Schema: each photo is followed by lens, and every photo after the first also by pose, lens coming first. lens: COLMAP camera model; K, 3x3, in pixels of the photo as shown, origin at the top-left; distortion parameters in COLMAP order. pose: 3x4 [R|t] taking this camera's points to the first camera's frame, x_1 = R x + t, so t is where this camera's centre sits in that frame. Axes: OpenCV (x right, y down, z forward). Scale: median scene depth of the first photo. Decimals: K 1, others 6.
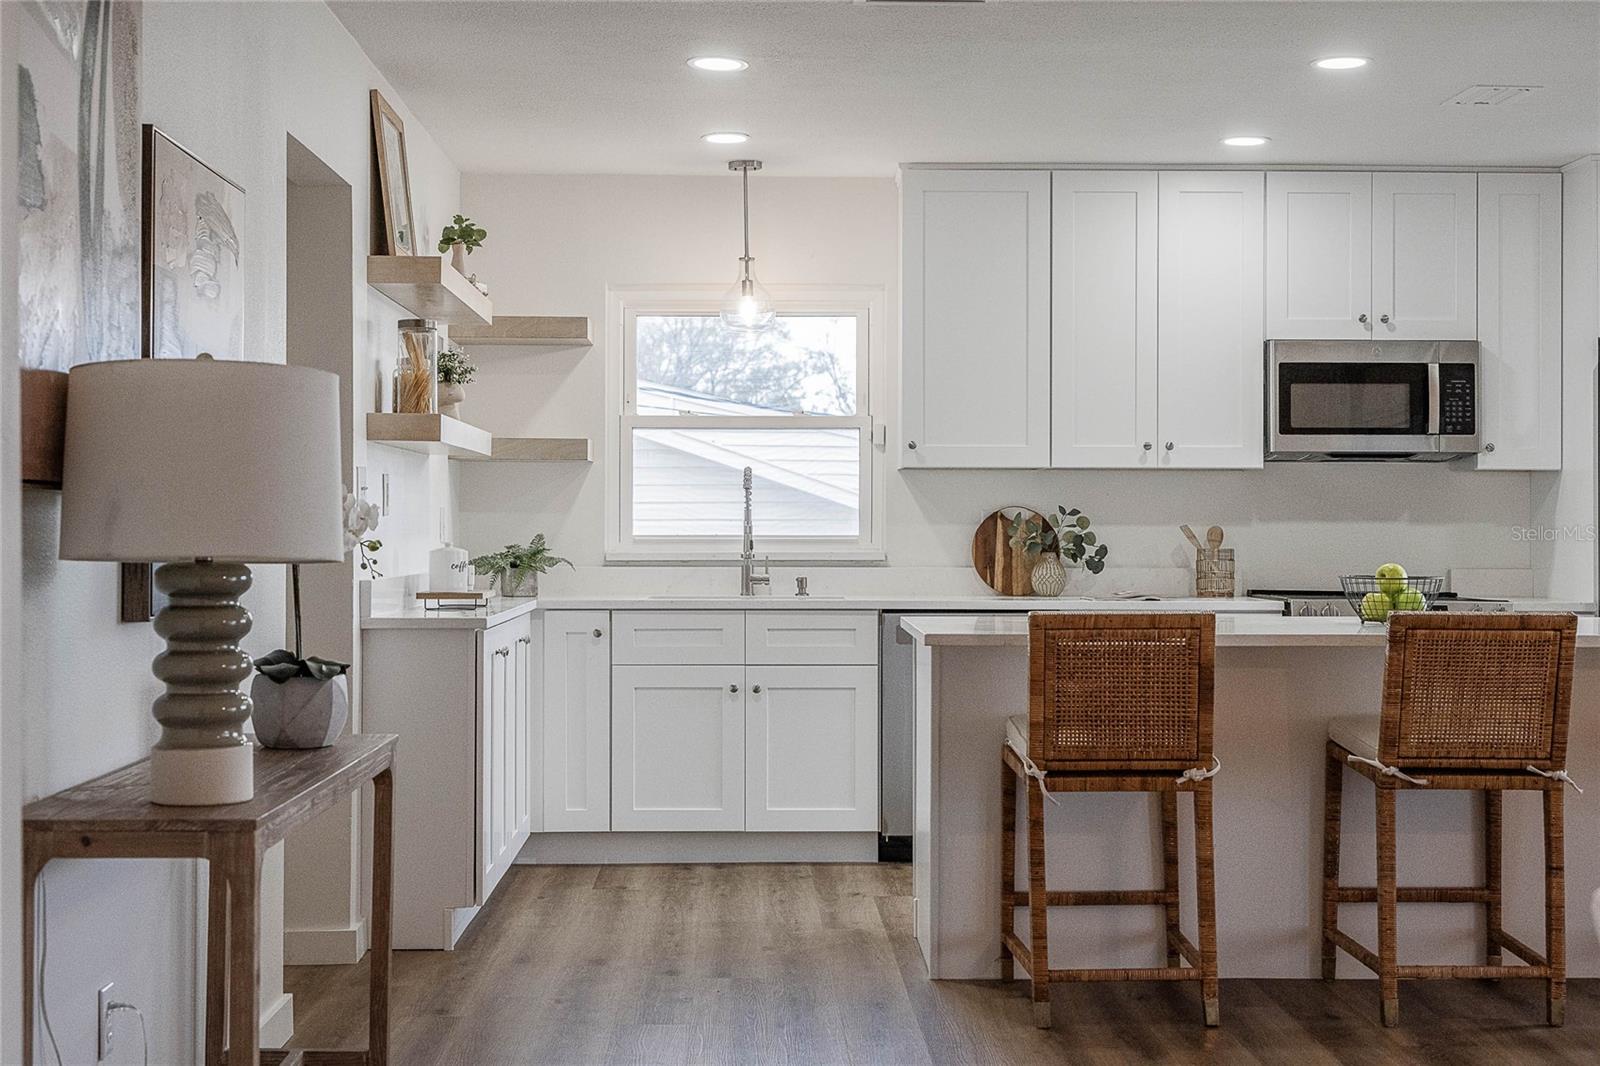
lens RADIAL K [[2271.0, 0, 800.0], [0, 2271.0, 533.0], [0, 0, 1]] dist [0.002348, -0.014903]
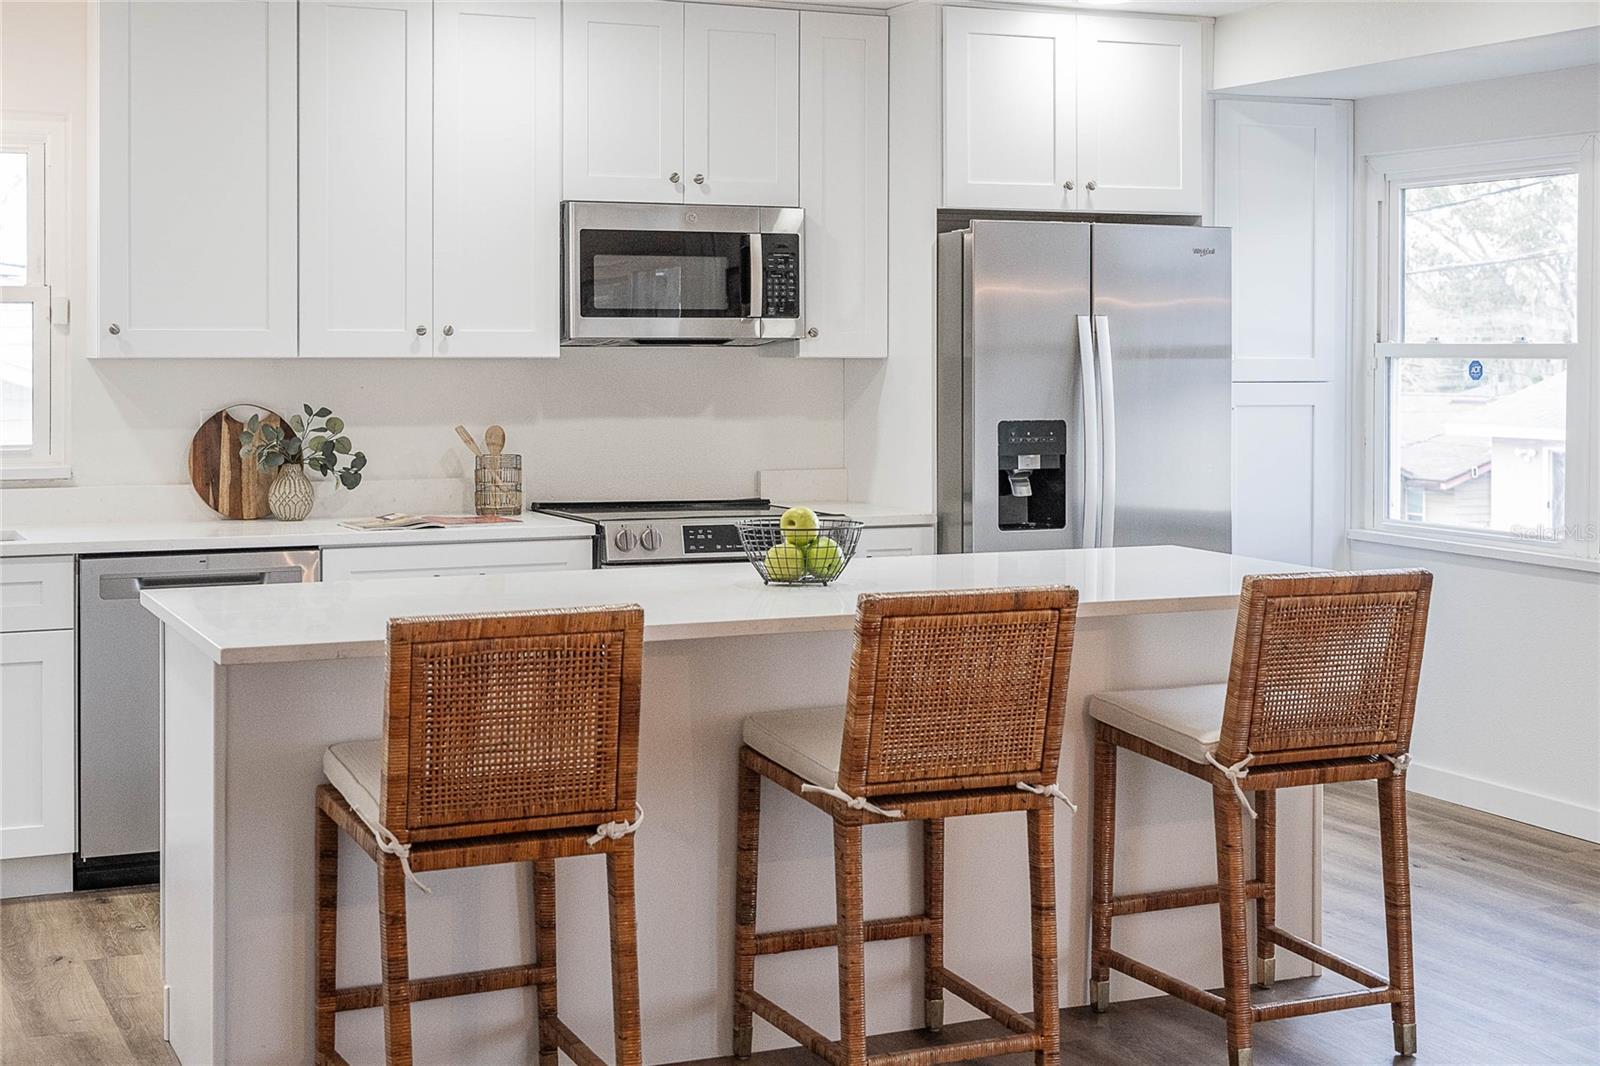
lens RADIAL K [[2255.4, 0, 798.5], [0, 2255.4, 359.3], [0, 0, 1]] dist [0.012319, -0.029073]
pose [[0.918025, -0.003883, 0.396504, -0.039364], [0.000830, 0.999969, 0.007872, -0.034508], [-0.396522, -0.006897, 0.917999, 0.222997]]
